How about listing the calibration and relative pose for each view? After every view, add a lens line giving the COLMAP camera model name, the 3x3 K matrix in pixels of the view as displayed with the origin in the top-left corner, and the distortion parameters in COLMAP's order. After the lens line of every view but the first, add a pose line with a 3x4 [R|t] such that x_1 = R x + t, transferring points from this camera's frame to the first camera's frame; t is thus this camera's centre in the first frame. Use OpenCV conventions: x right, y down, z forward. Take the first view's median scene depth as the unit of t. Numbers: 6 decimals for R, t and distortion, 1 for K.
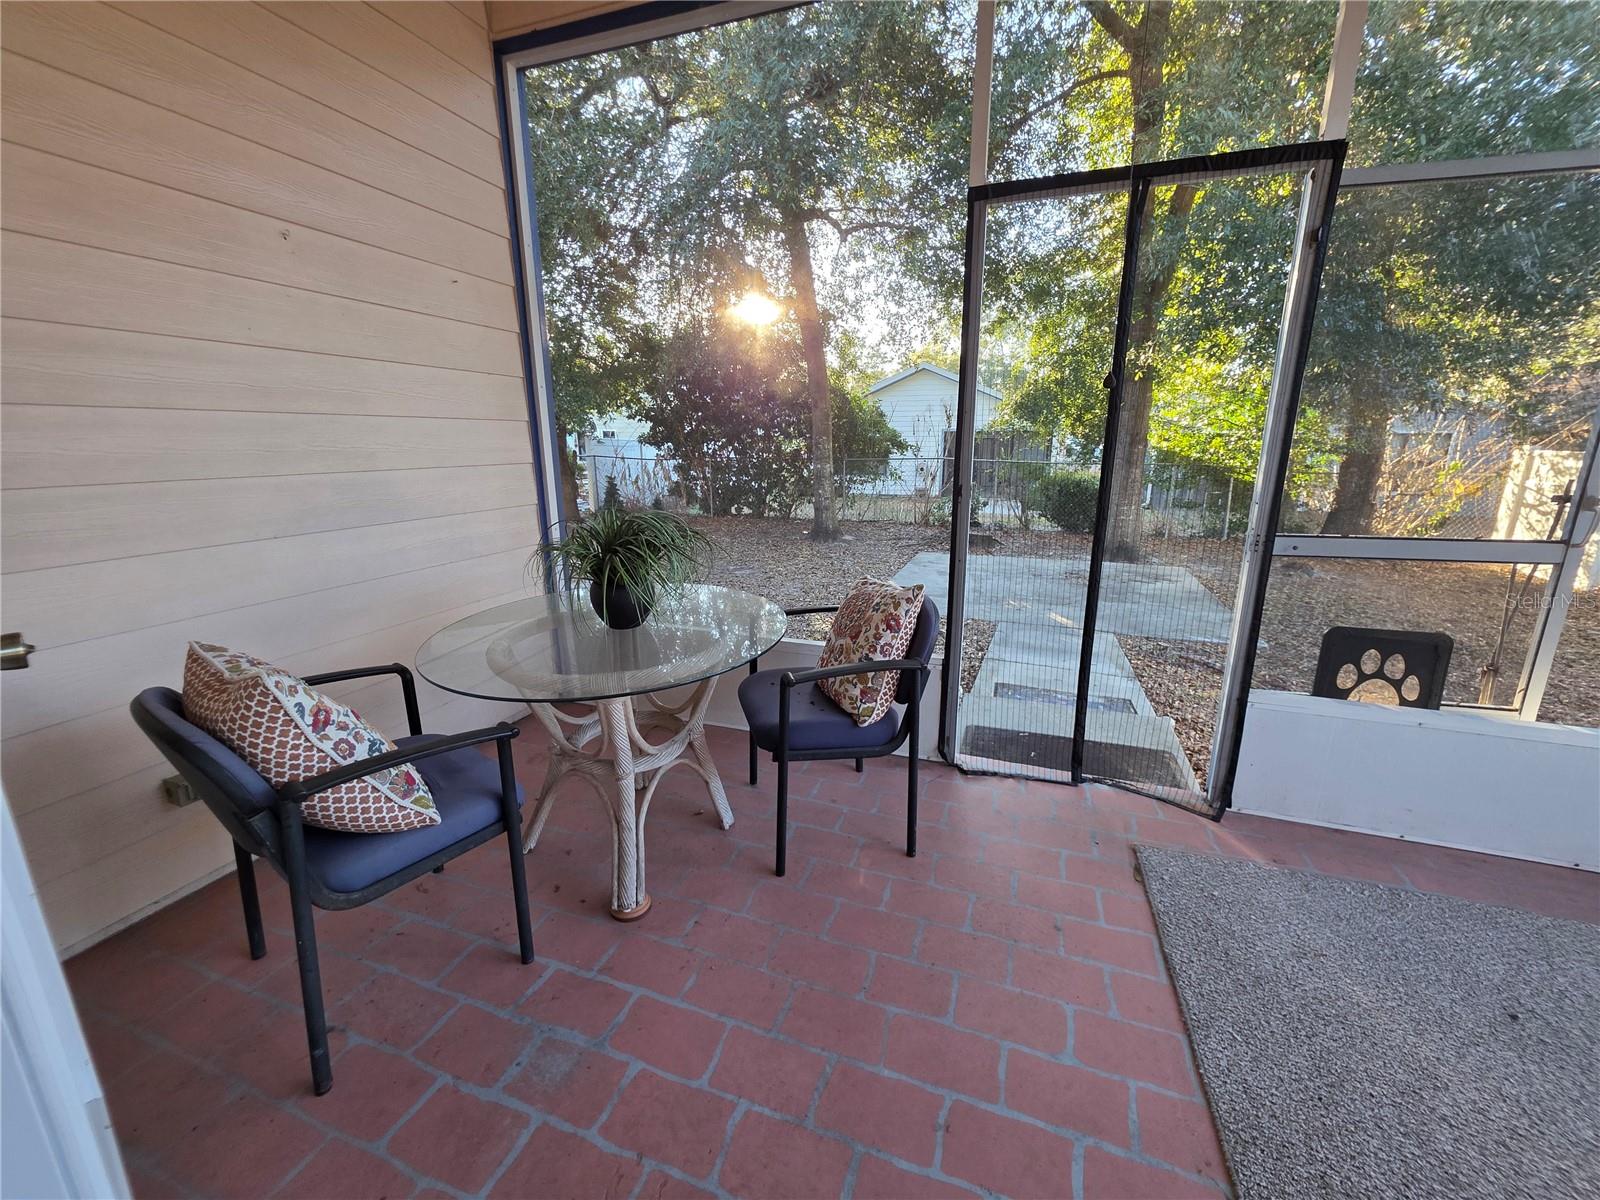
lens RADIAL K [[639.7, 0, 808.9], [0, 639.7, 592.5], [0, 0, 1]] dist [0.002143, -0.000325]
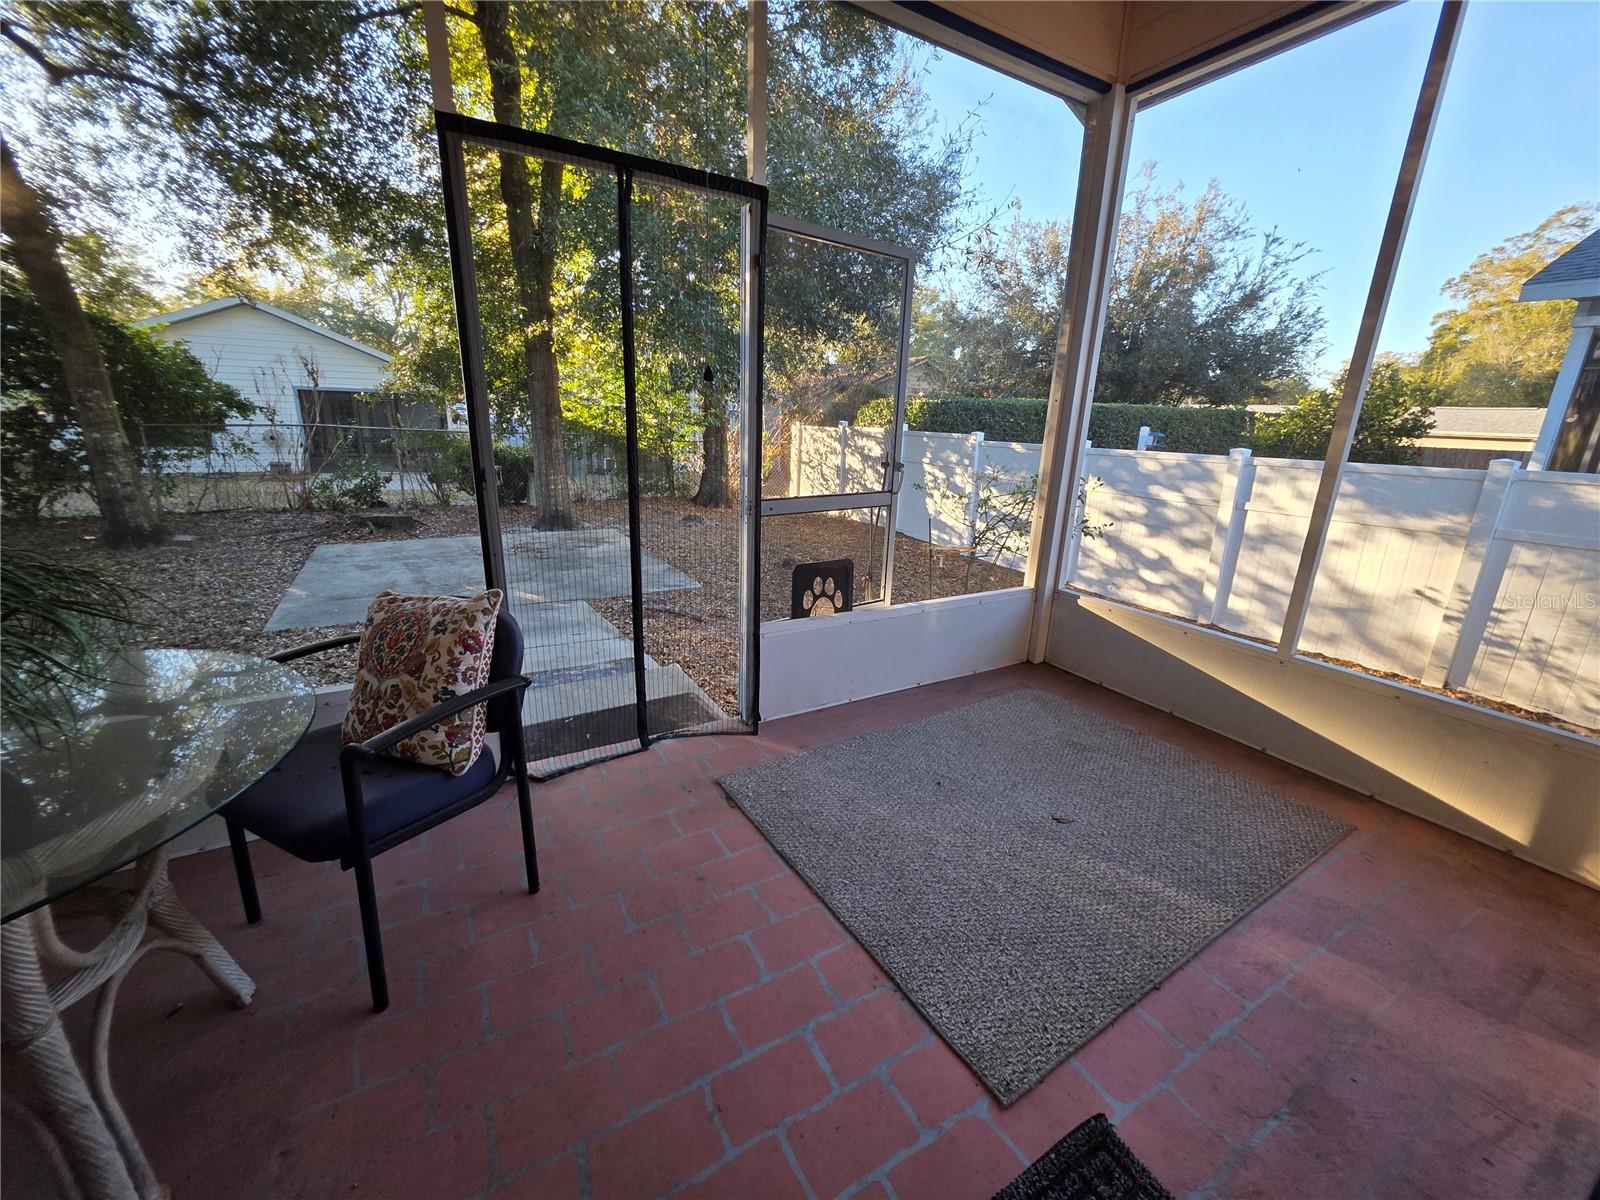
lens RADIAL K [[637.1, 0, 808.0], [0, 637.1, 595.3], [0, 0, 1]] dist [0.001416, -0.001986]
pose [[0.638964, -0.186391, 0.746313, -0.169153], [0.145059, 0.981989, 0.121057, -0.042076], [-0.755435, 0.030908, 0.654494, 0.111221]]
